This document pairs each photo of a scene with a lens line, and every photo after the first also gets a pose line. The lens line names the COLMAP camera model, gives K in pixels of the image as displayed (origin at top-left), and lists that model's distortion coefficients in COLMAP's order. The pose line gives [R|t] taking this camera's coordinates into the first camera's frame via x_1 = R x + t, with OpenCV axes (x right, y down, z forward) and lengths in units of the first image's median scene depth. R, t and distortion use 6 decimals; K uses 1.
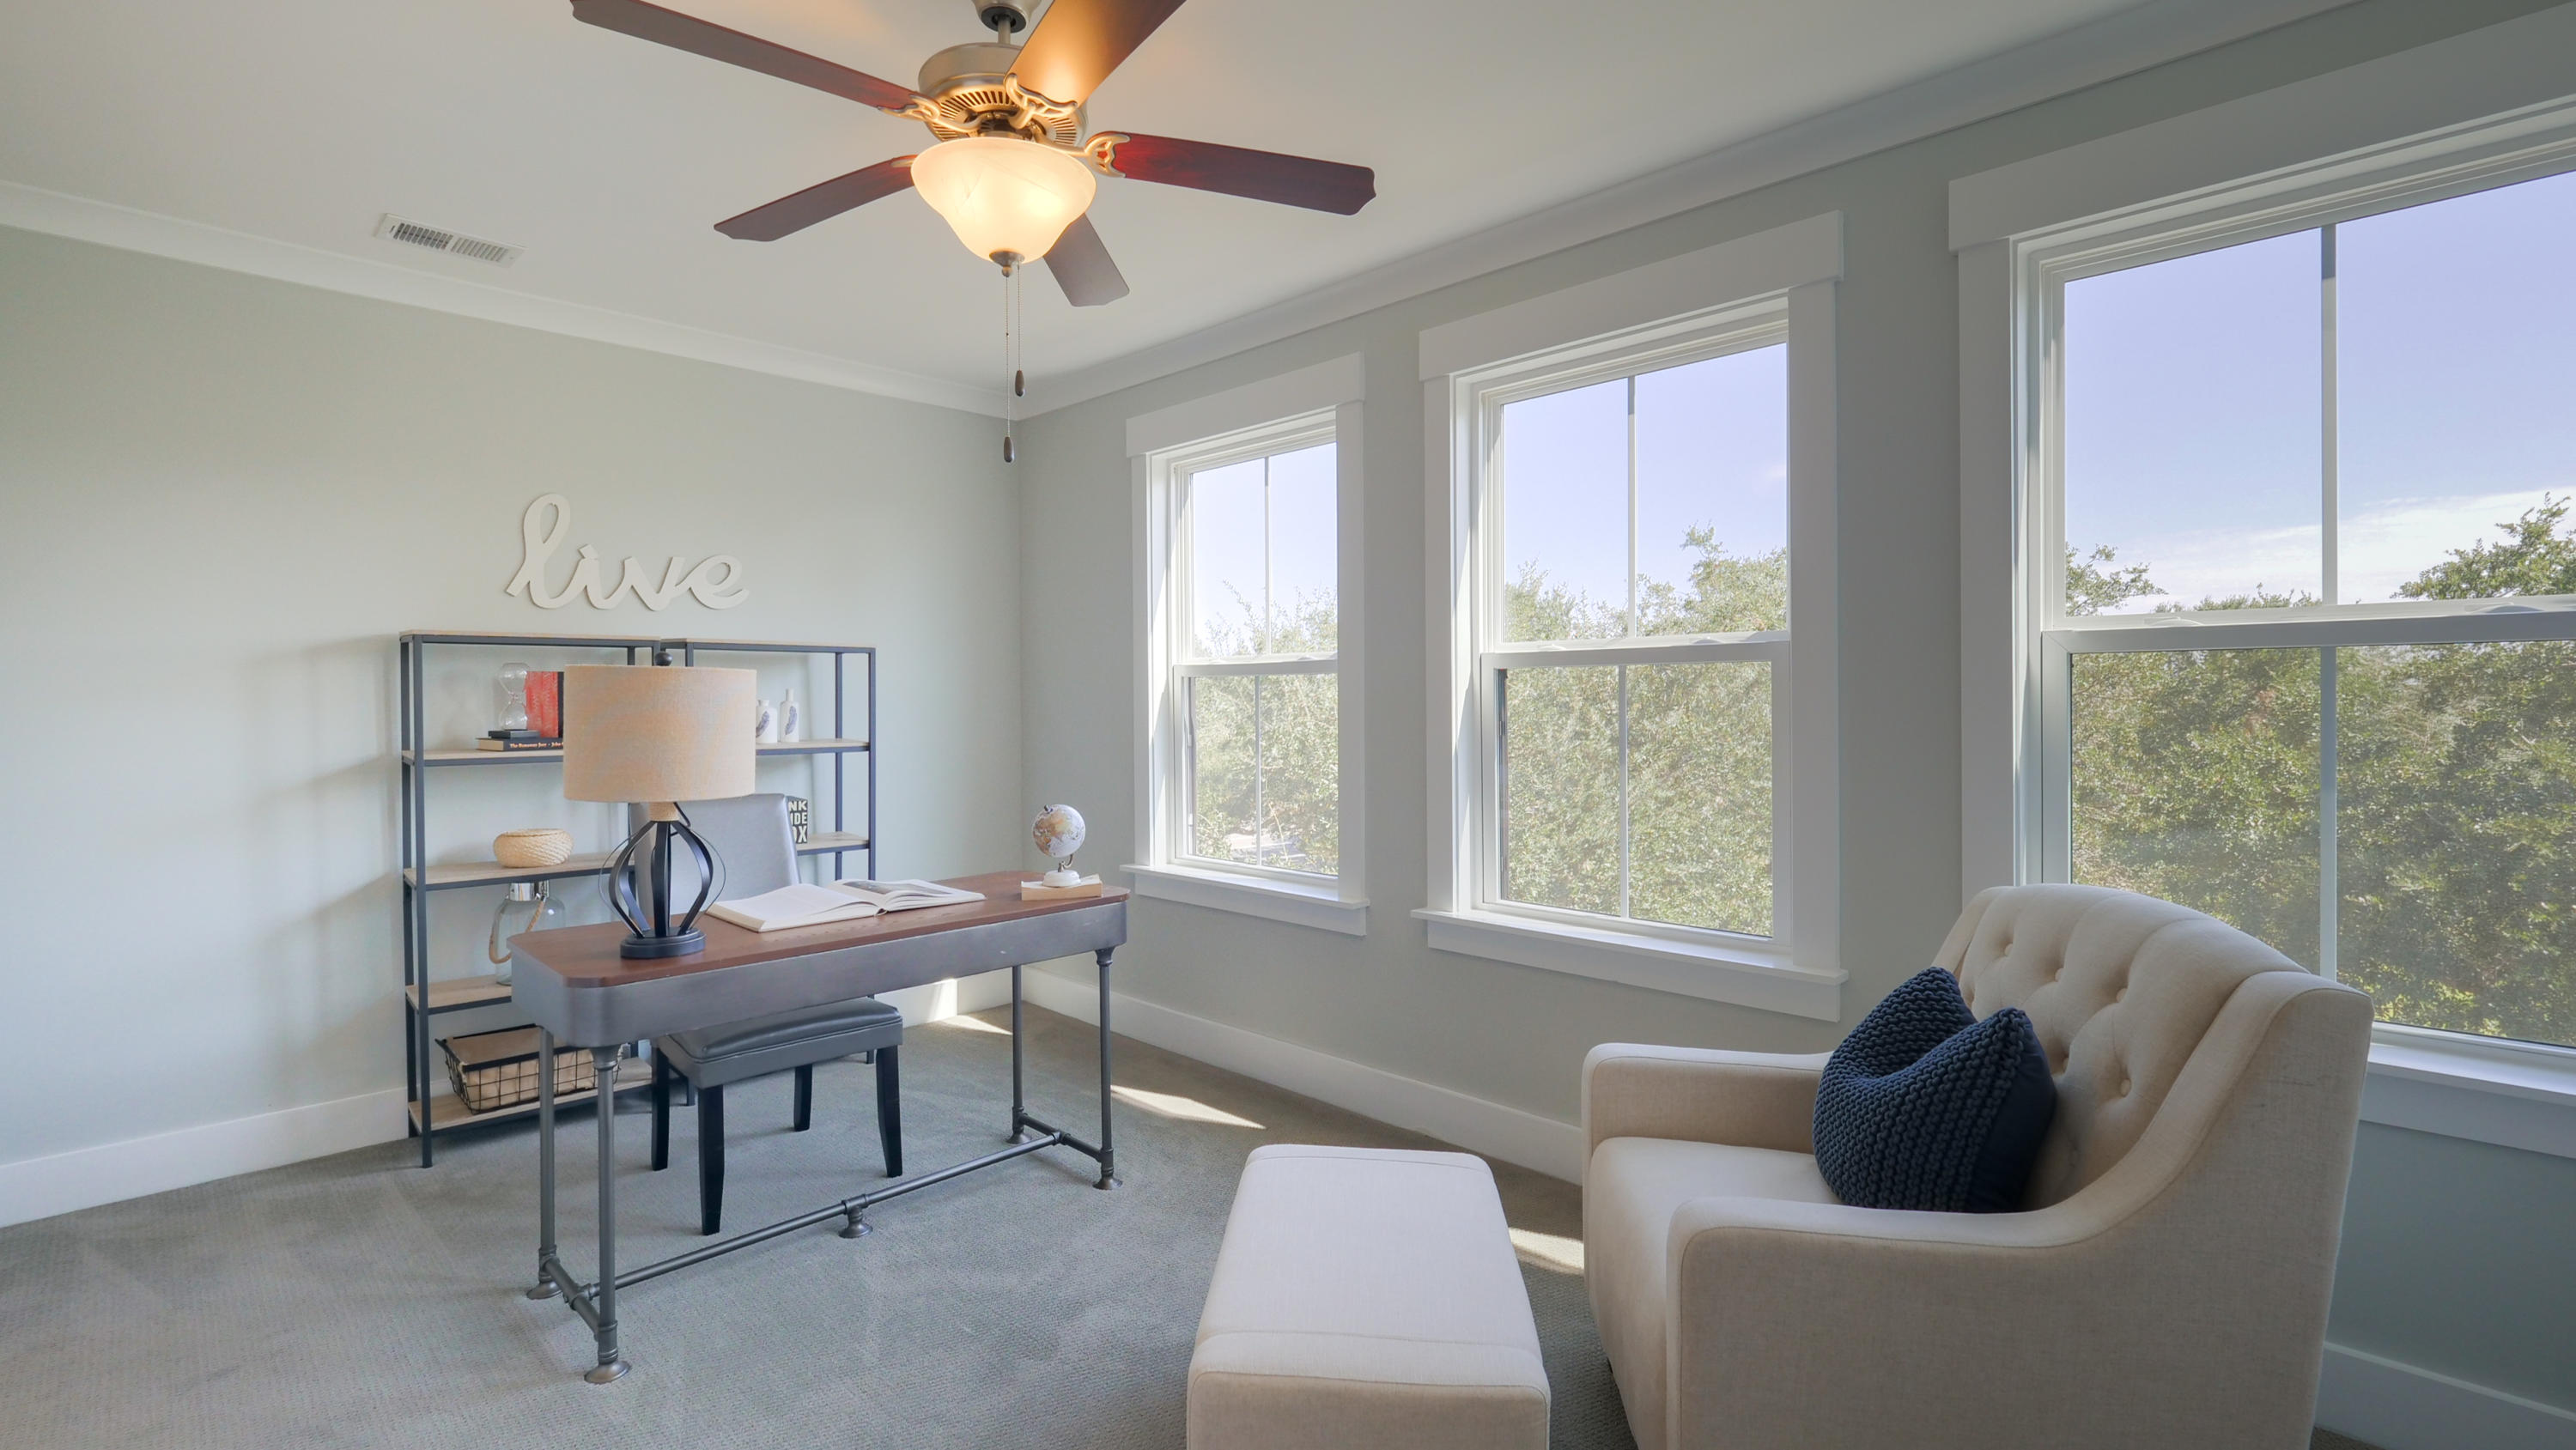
lens RADIAL K [[1166.9, 0, 1280.8], [0, 1166.9, 716.2], [0, 0, 1]] dist [0.002783, -0.007621]
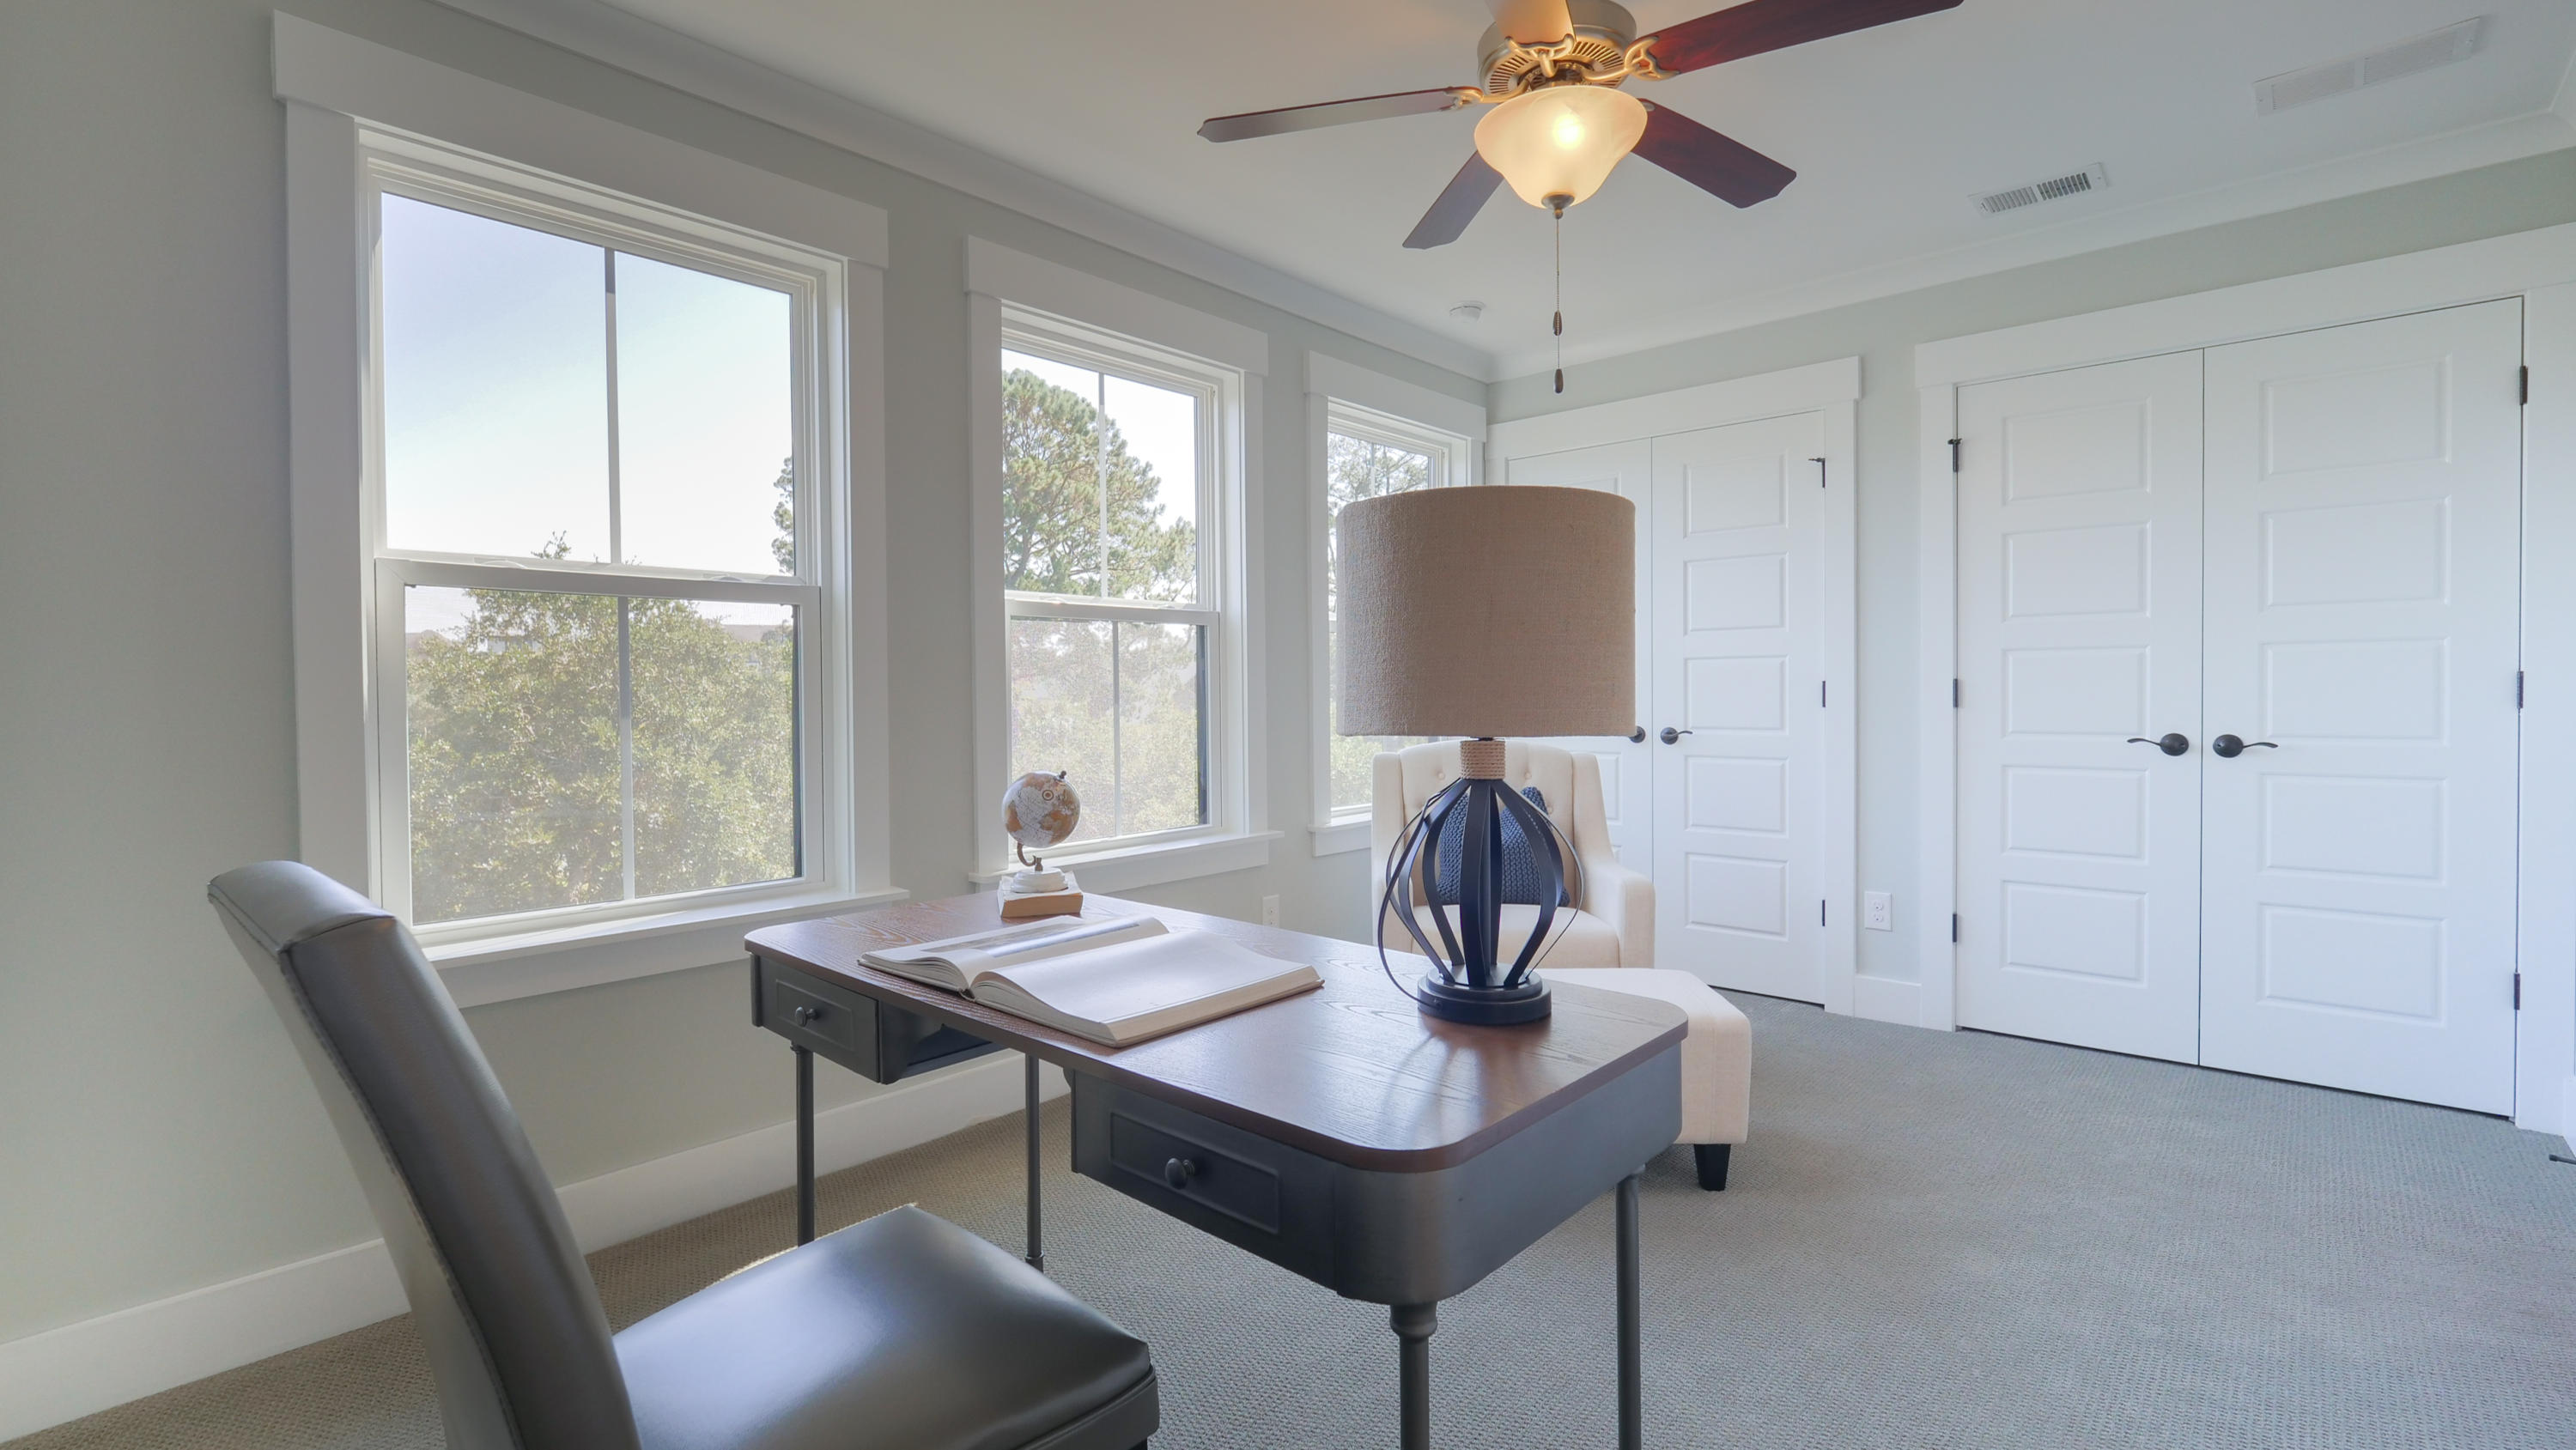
lens RADIAL K [[1166.9, 0, 1280.8], [0, 1166.9, 716.2], [0, 0, 1]] dist [0.002783, -0.007621]
pose [[-0.094567, -0.049886, 0.994268, -0.690708], [-0.010967, 0.998735, 0.049067, -0.006913], [-0.995458, -0.006264, -0.094995, 0.725701]]
